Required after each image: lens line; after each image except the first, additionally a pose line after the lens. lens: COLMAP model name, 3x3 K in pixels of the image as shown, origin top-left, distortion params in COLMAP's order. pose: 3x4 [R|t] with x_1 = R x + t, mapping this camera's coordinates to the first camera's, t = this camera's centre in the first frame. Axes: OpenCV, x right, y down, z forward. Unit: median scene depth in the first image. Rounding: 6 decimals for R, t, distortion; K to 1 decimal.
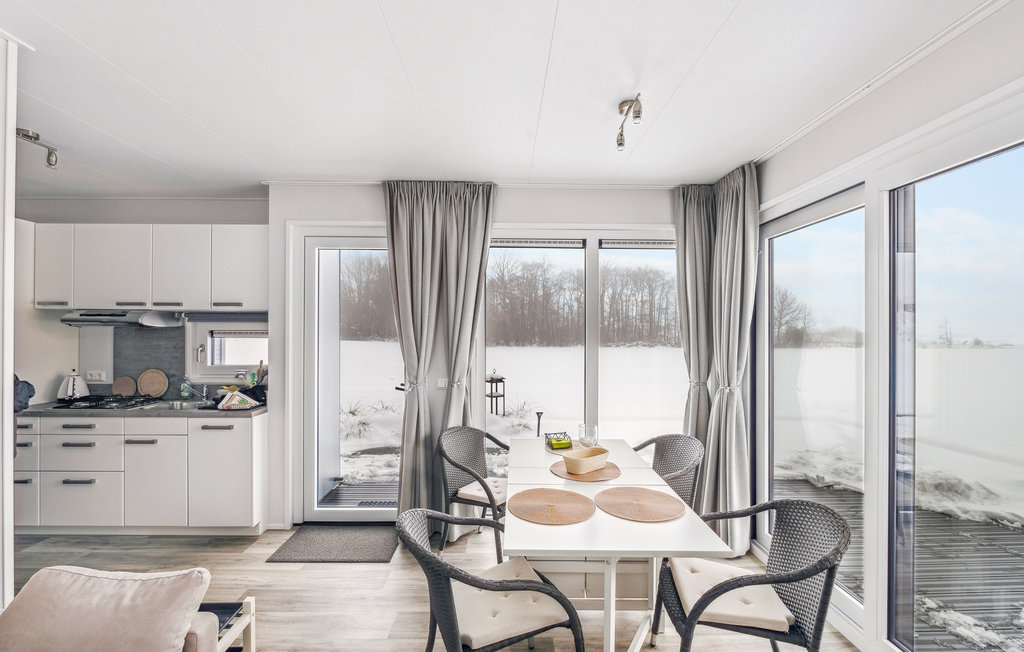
lens RADIAL K [[441.6, 0, 508.3], [0, 441.6, 329.2], [0, 0, 1]] dist [0.001038, 0.000020]
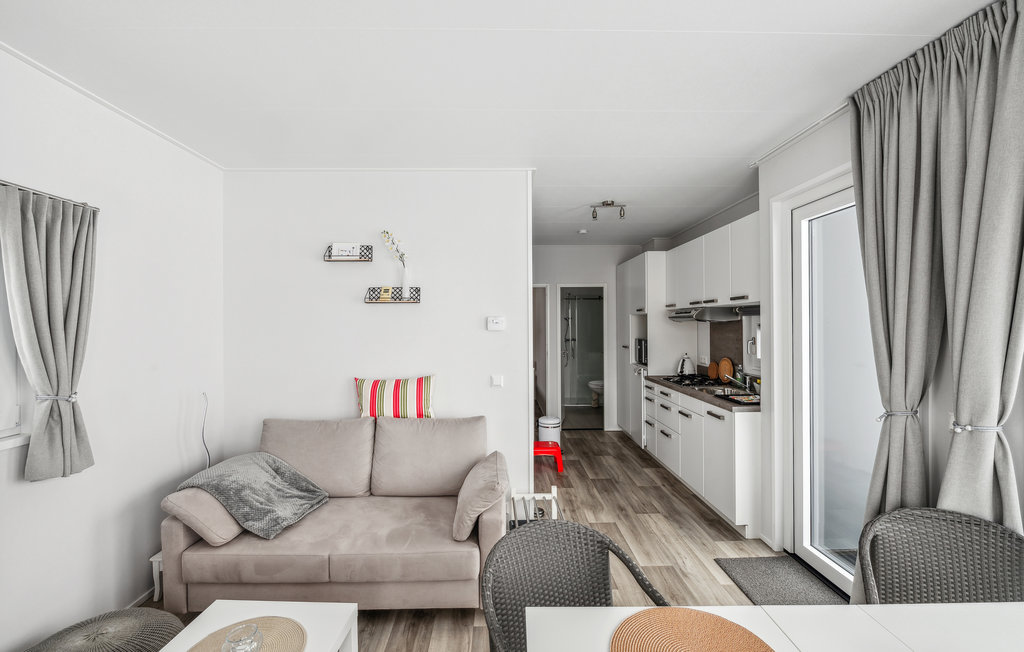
lens RADIAL K [[441.6, 0, 510.4], [0, 441.6, 322.0], [0, 0, 1]] dist [0.001038, 0.000020]
pose [[-0.006680, -0.011509, -0.999911, 0.354155], [0.009984, 0.999883, -0.011576, 0.004953], [0.999928, -0.010060, -0.006564, 0.447805]]
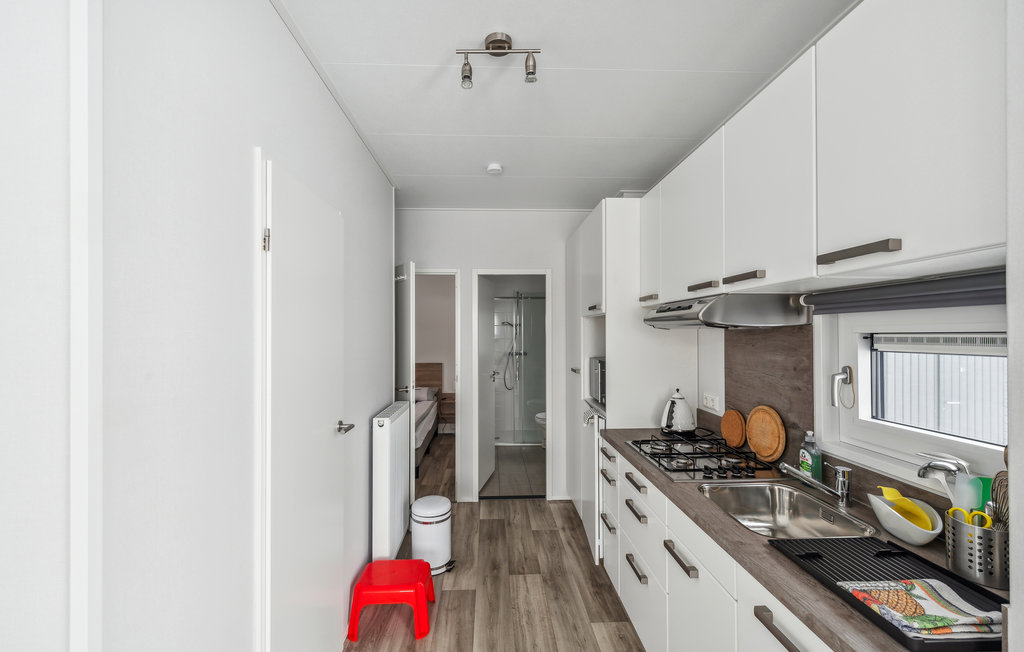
lens RADIAL K [[412.8, 0, 511.5], [0, 412.8, 330.1], [0, 0, 1]] dist [0.001465, -0.000139]
pose [[0.012101, -0.008964, -0.999887, -0.307989], [0.008661, 0.999923, -0.008859, 0.000201], [0.999889, -0.008553, 0.012178, 0.689908]]
